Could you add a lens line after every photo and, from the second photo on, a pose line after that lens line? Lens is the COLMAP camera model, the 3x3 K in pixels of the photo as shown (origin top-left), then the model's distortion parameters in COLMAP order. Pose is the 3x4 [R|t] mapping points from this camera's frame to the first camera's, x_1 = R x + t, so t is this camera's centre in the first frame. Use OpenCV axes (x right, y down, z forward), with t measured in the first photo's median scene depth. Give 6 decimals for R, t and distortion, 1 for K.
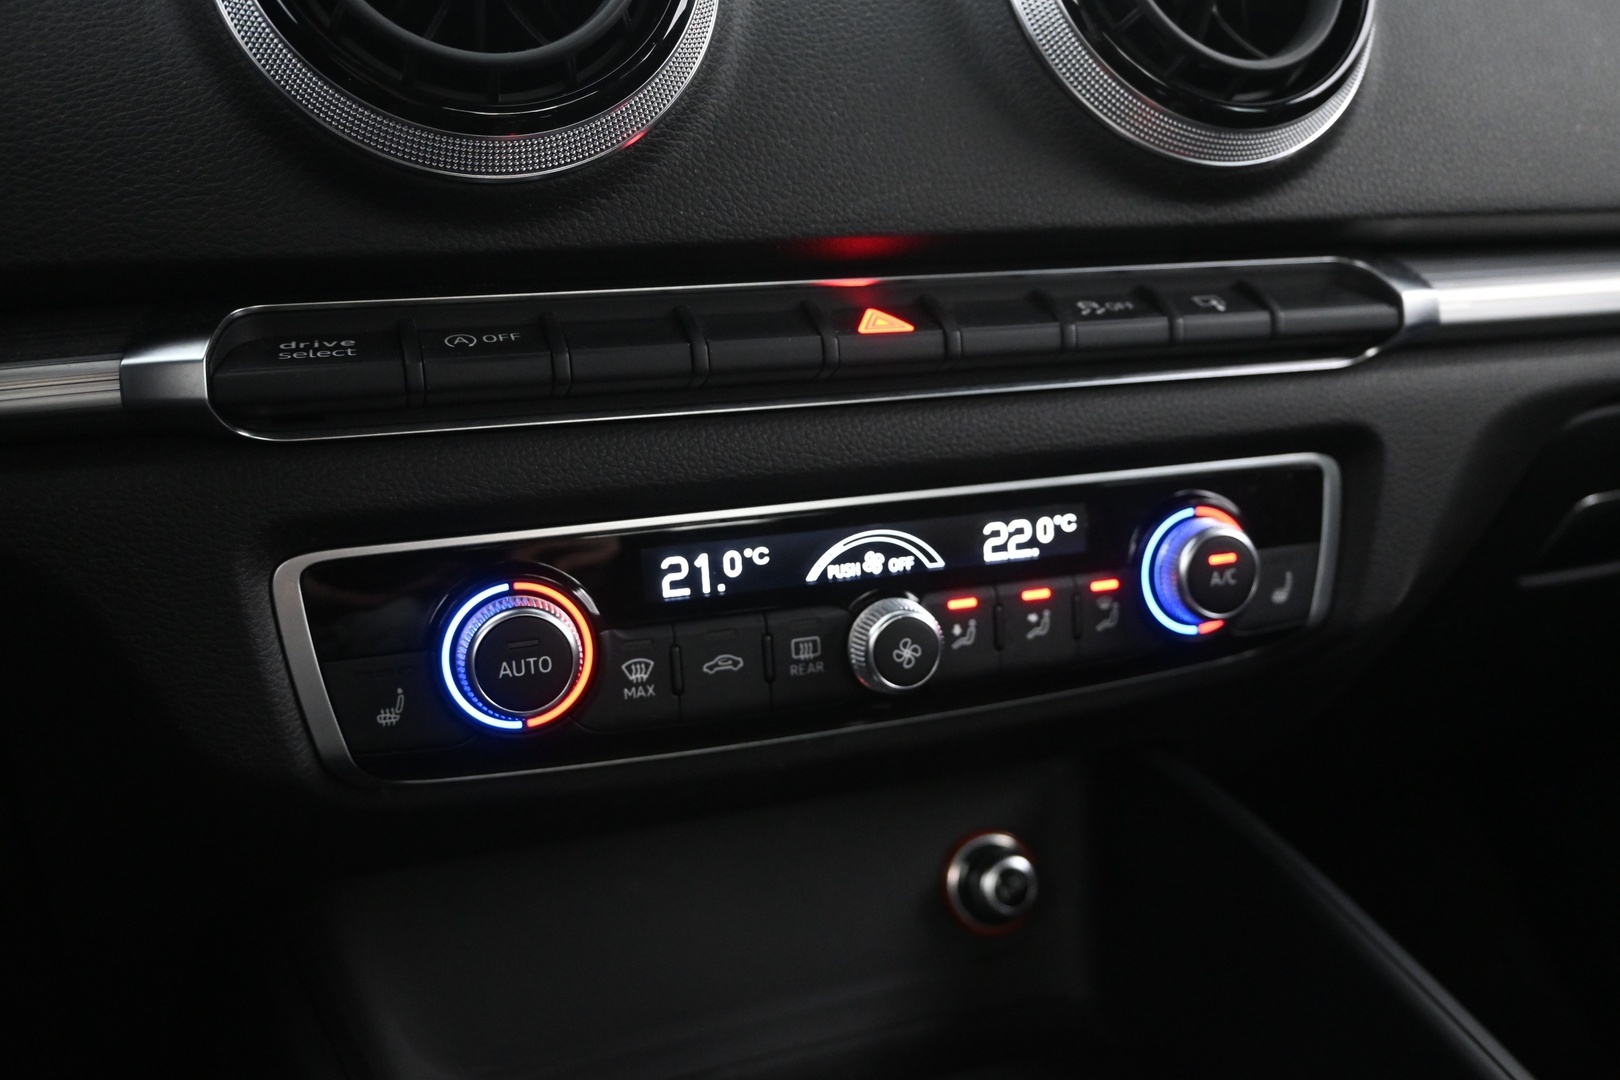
lens RADIAL K [[1388.3, 0, 810.0], [0, 1388.3, 540.0], [0, 0, 1]] dist [0.001762, -0.000725]
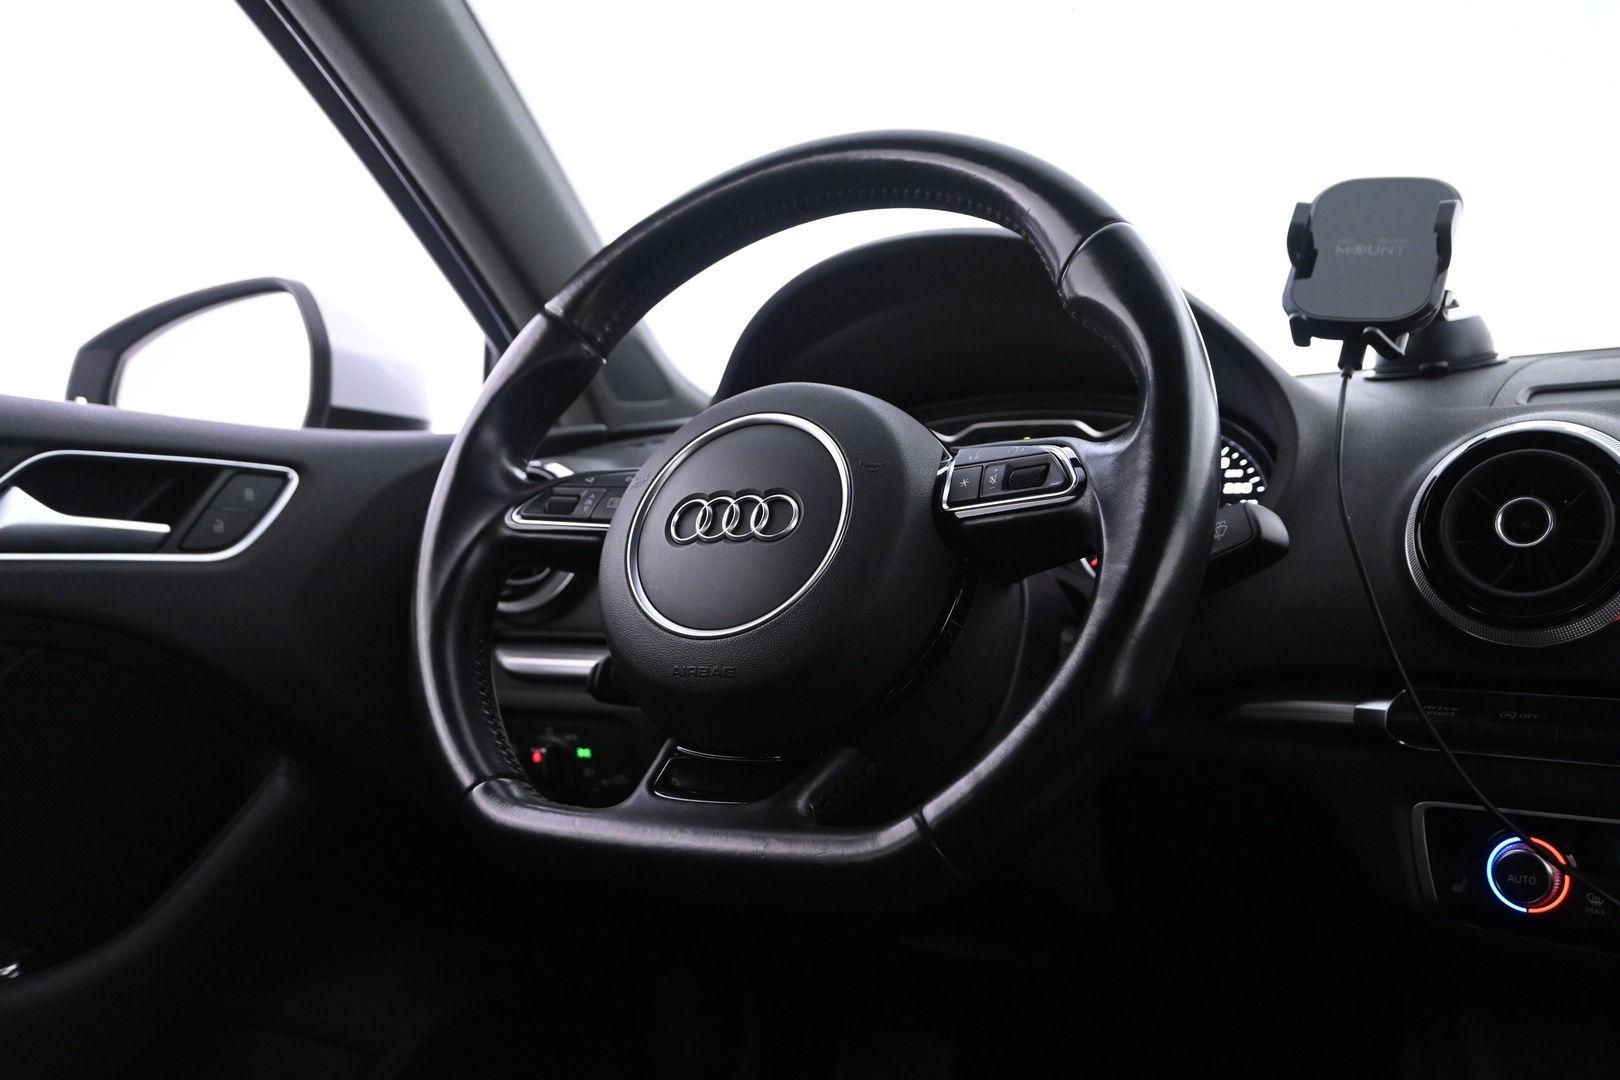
lens RADIAL K [[1388.3, 0, 810.0], [0, 1388.3, 540.0], [0, 0, 1]] dist [0.001762, -0.000725]
pose [[0.570803, 0.048216, -0.819670, 0.832143], [-0.157572, 0.986152, -0.051721, -0.127023], [0.805826, 0.158680, 0.570496, -1.058713]]
